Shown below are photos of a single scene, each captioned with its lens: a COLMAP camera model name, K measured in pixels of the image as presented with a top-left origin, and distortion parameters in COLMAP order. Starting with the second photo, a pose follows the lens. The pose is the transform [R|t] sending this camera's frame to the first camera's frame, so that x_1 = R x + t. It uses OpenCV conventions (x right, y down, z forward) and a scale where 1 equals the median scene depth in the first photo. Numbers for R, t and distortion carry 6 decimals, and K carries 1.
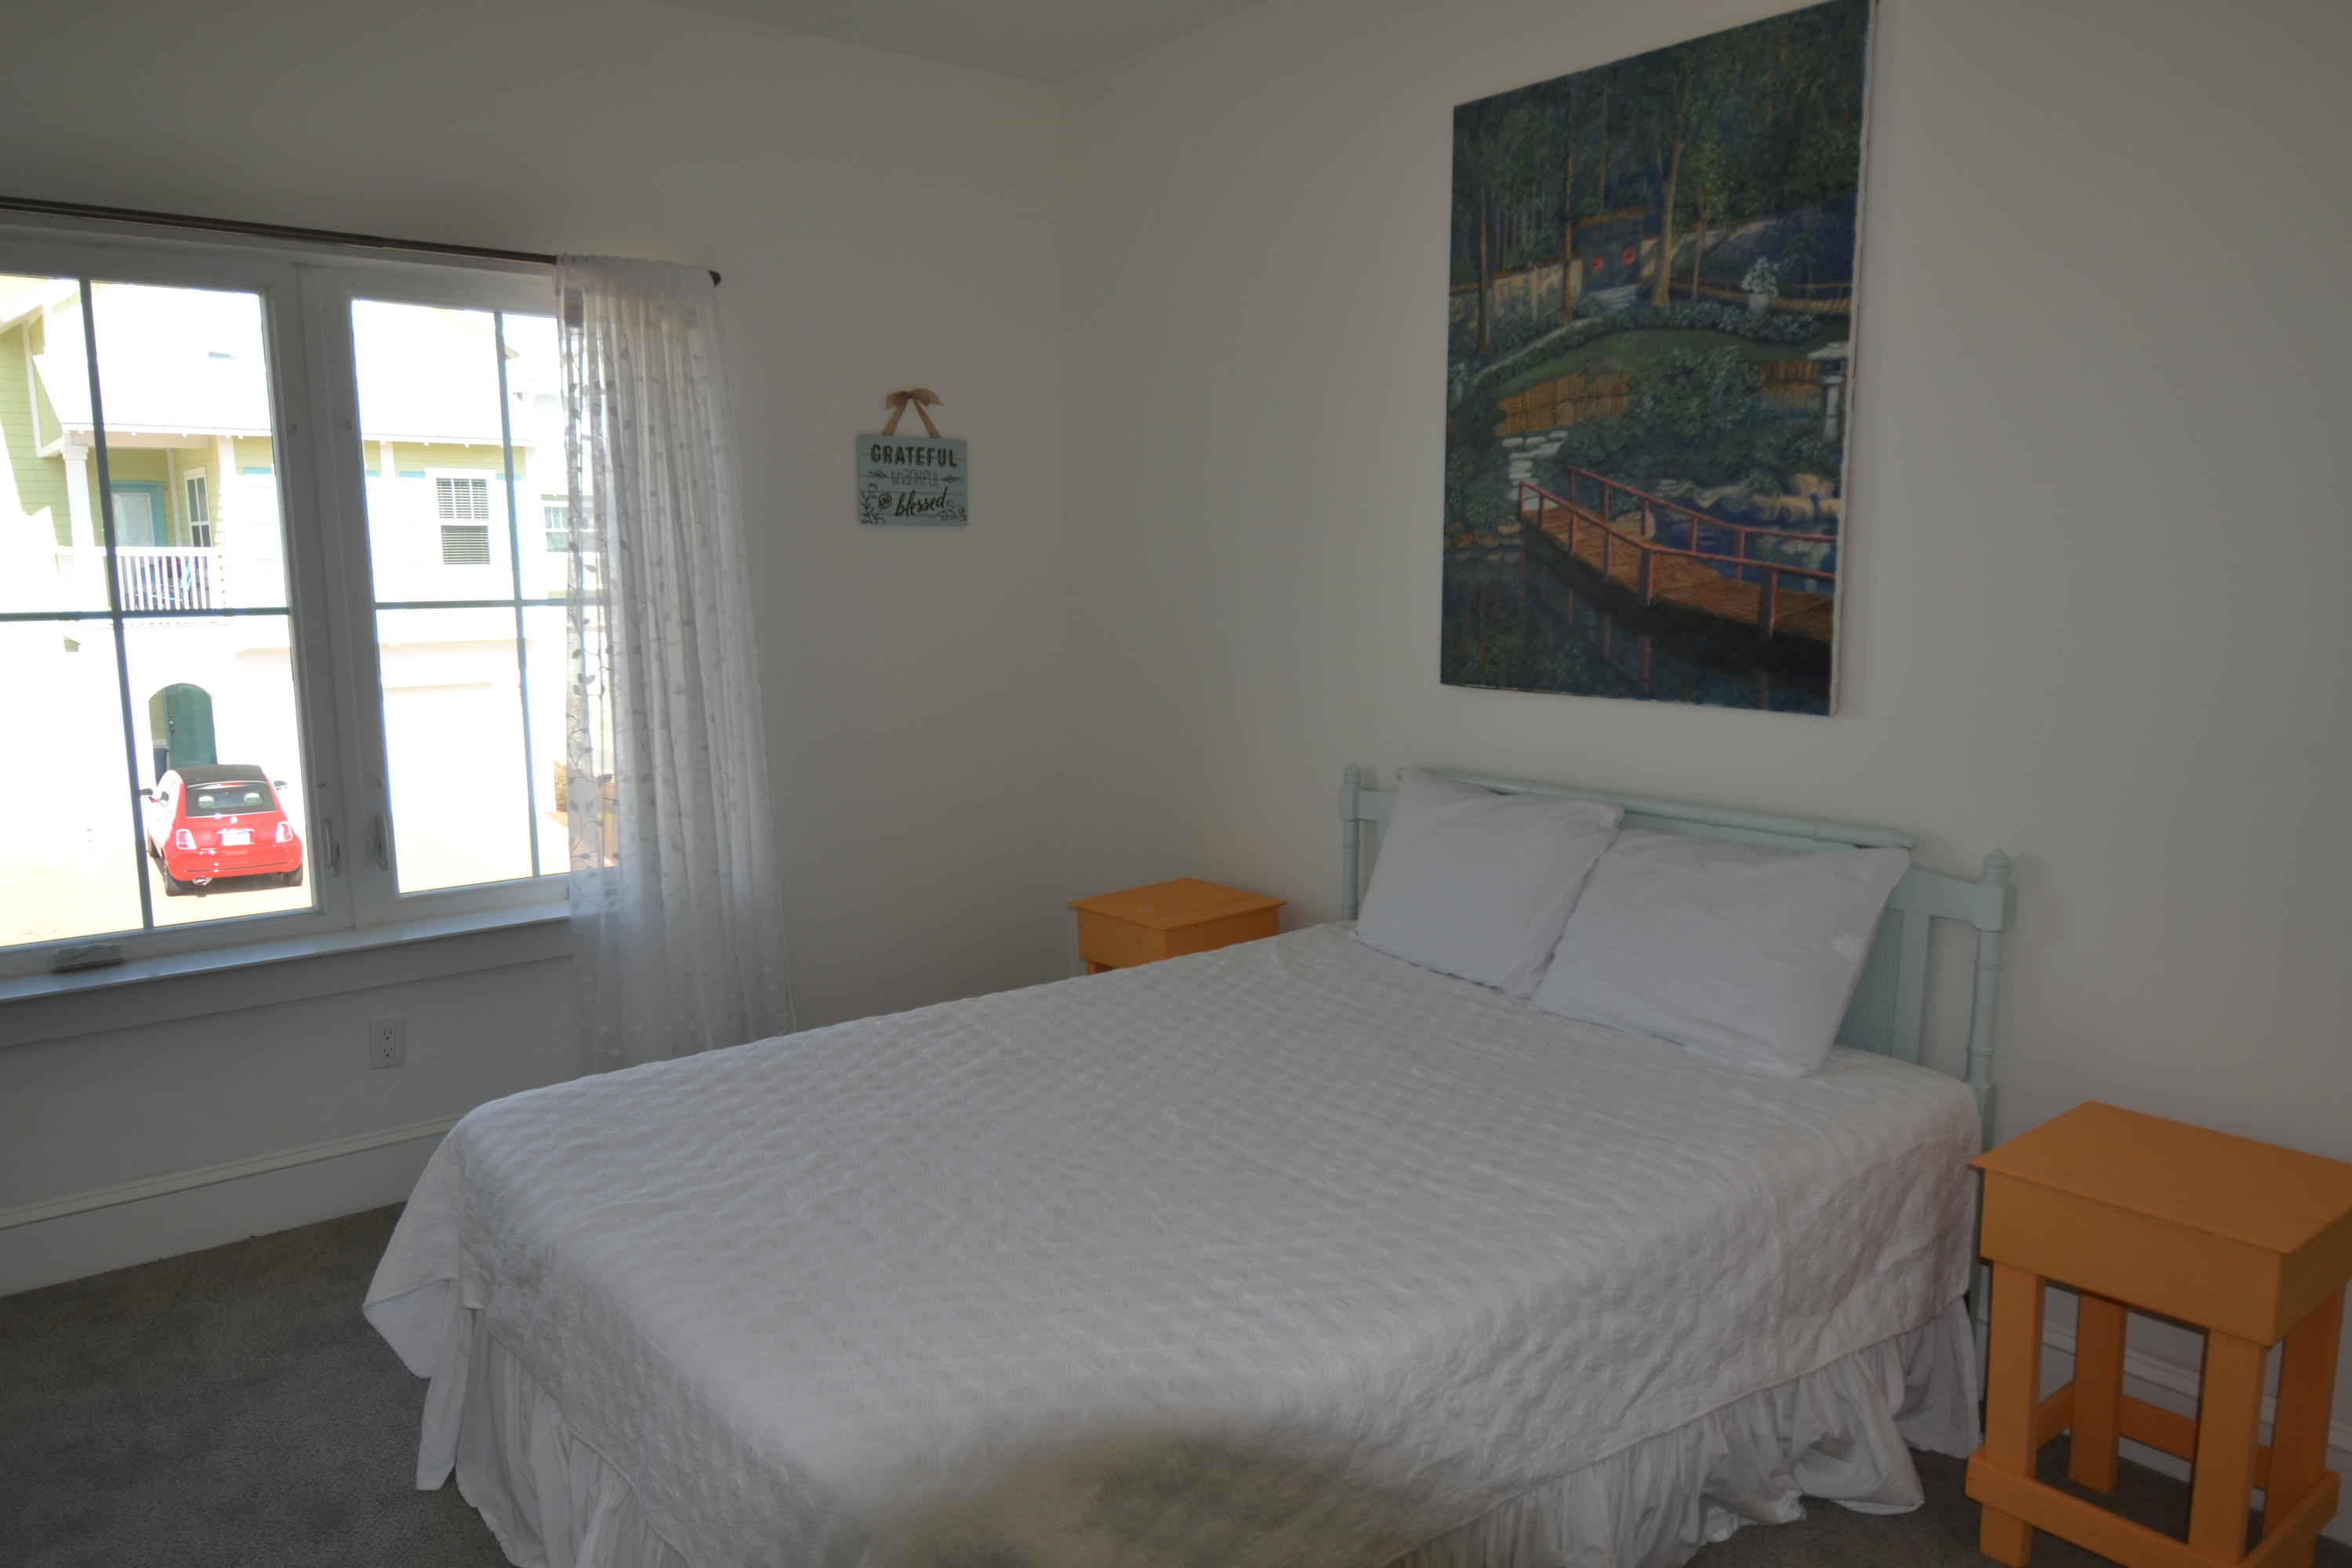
lens RADIAL K [[1609.5, 0, 1174.8], [0, 1609.5, 789.6], [0, 0, 1]] dist [0.057591, -0.061946]
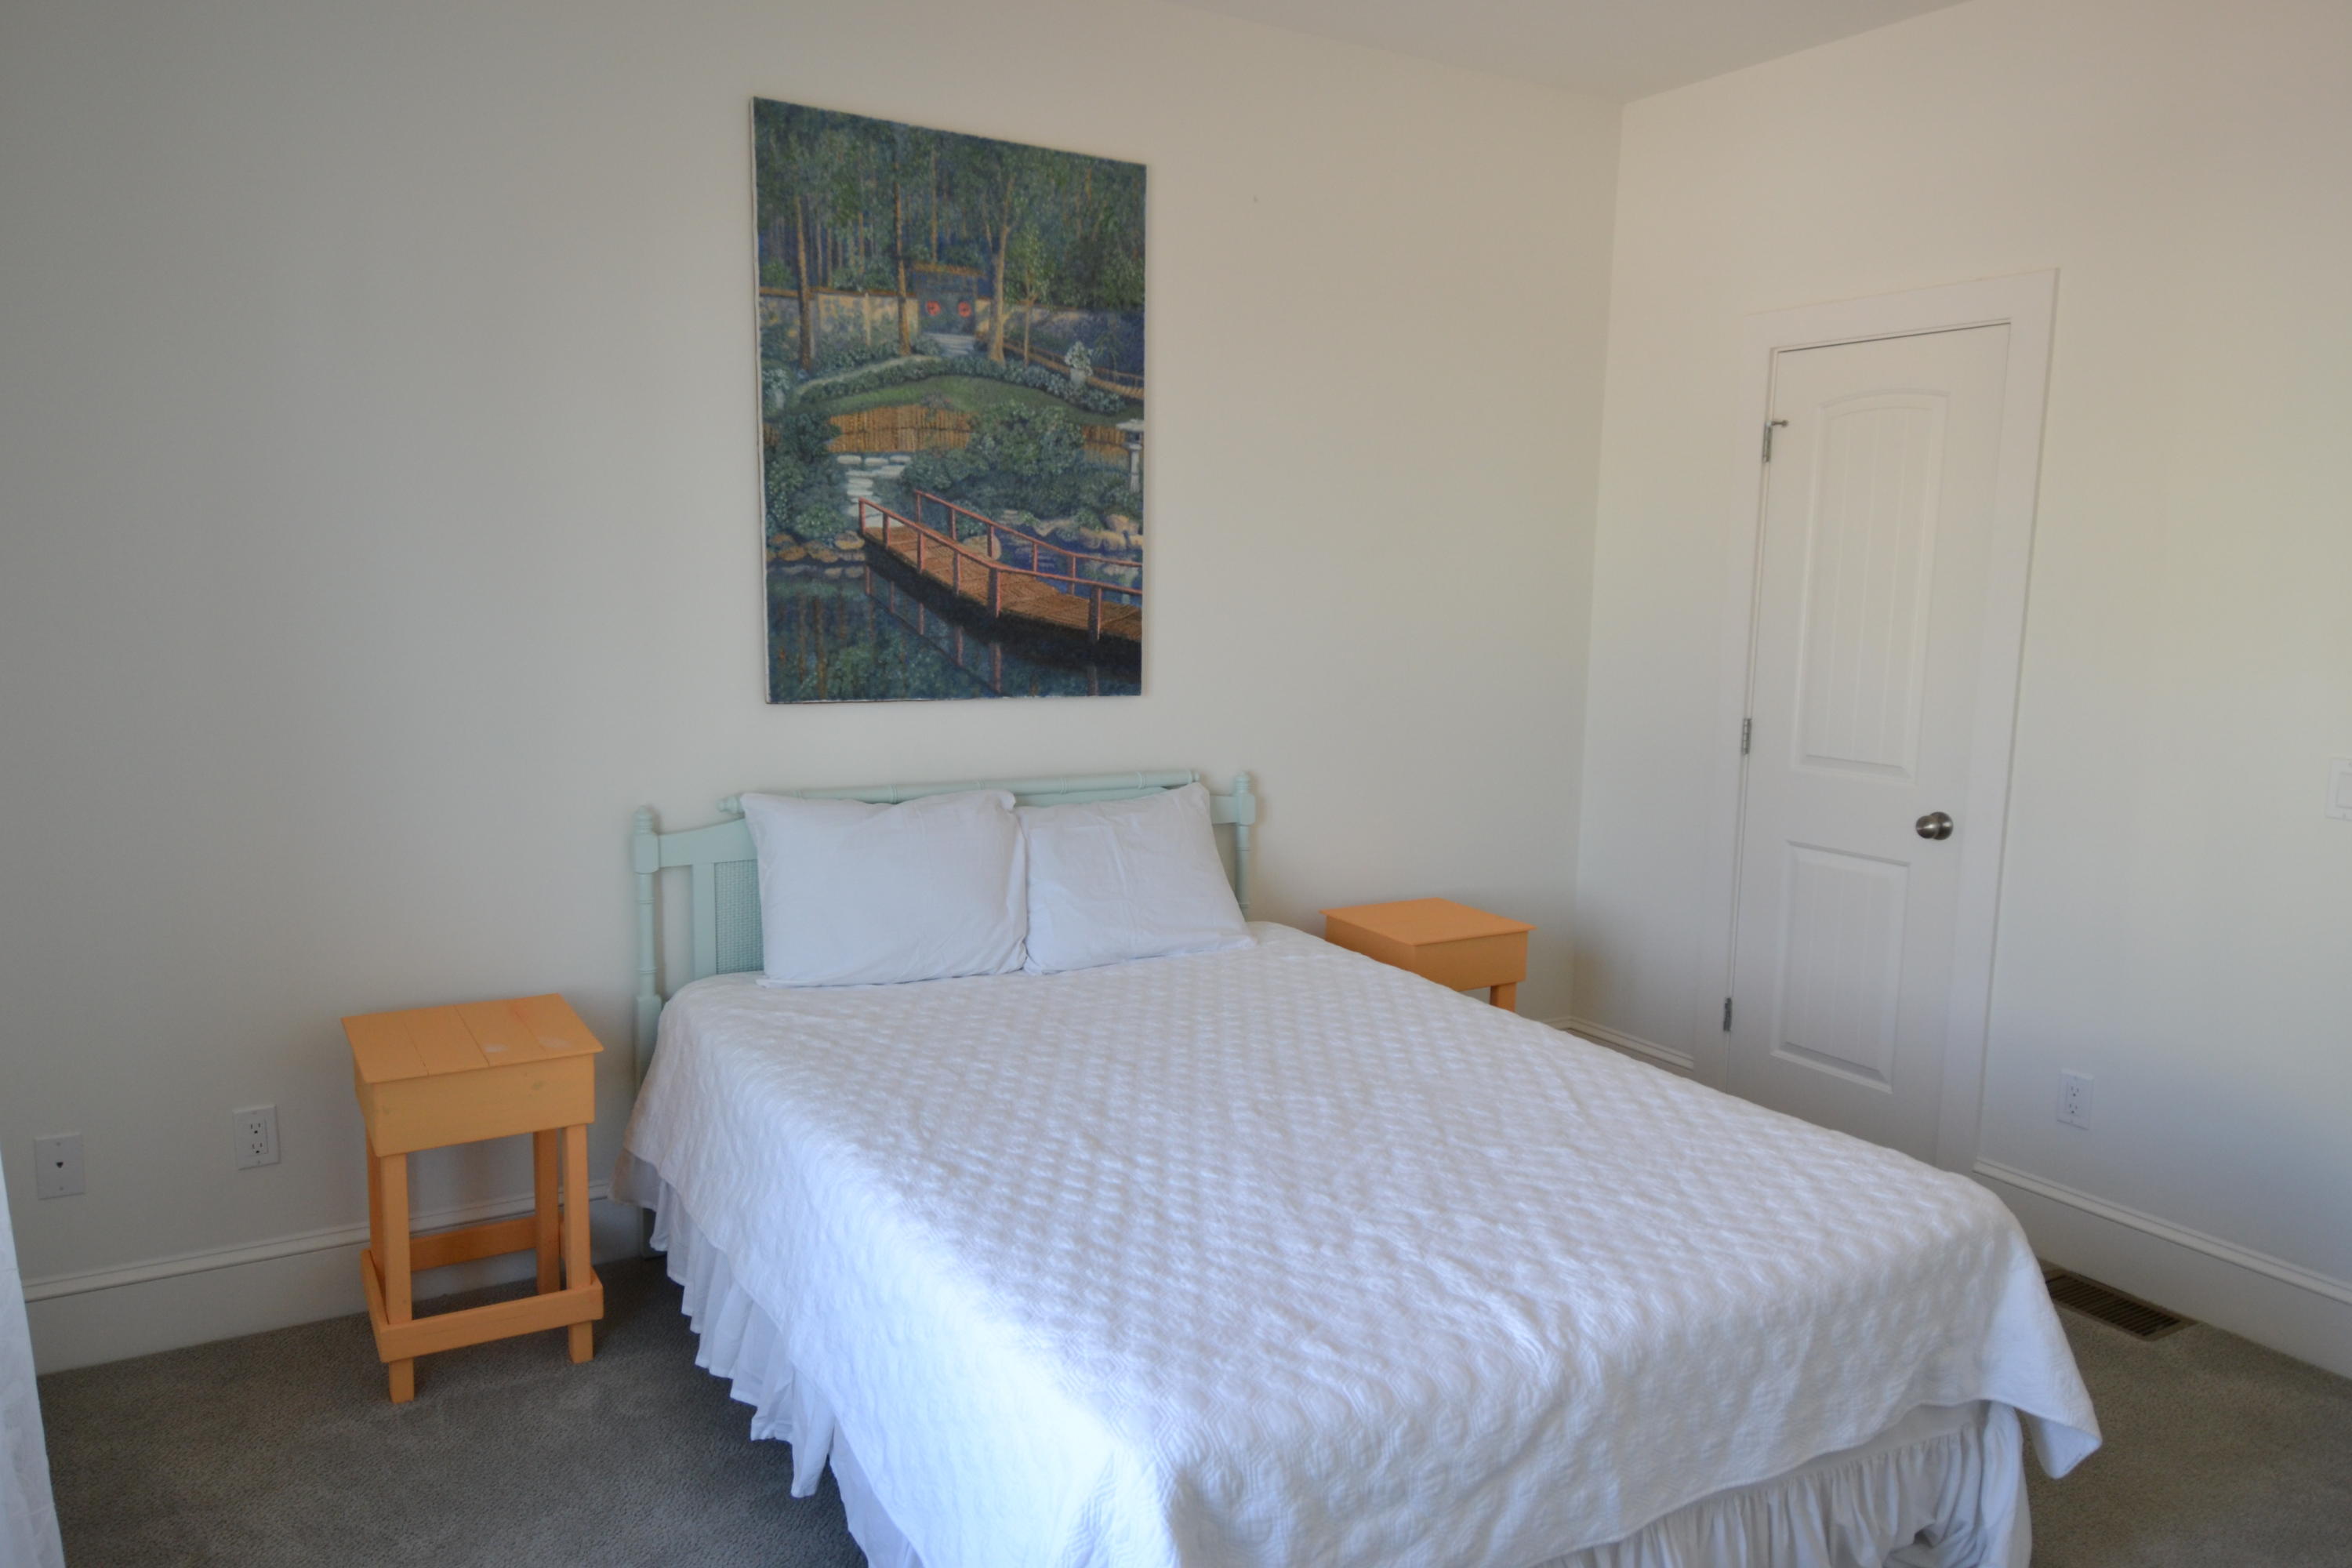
lens RADIAL K [[1609.5, 0, 1174.9], [0, 1609.5, 783.0], [0, 0, 1]] dist [0.057591, -0.061946]
pose [[0.146602, -0.125131, 0.981249, -0.841741], [0.121875, 0.986694, 0.107616, -0.105137], [-0.981659, 0.103813, 0.159902, 0.702640]]
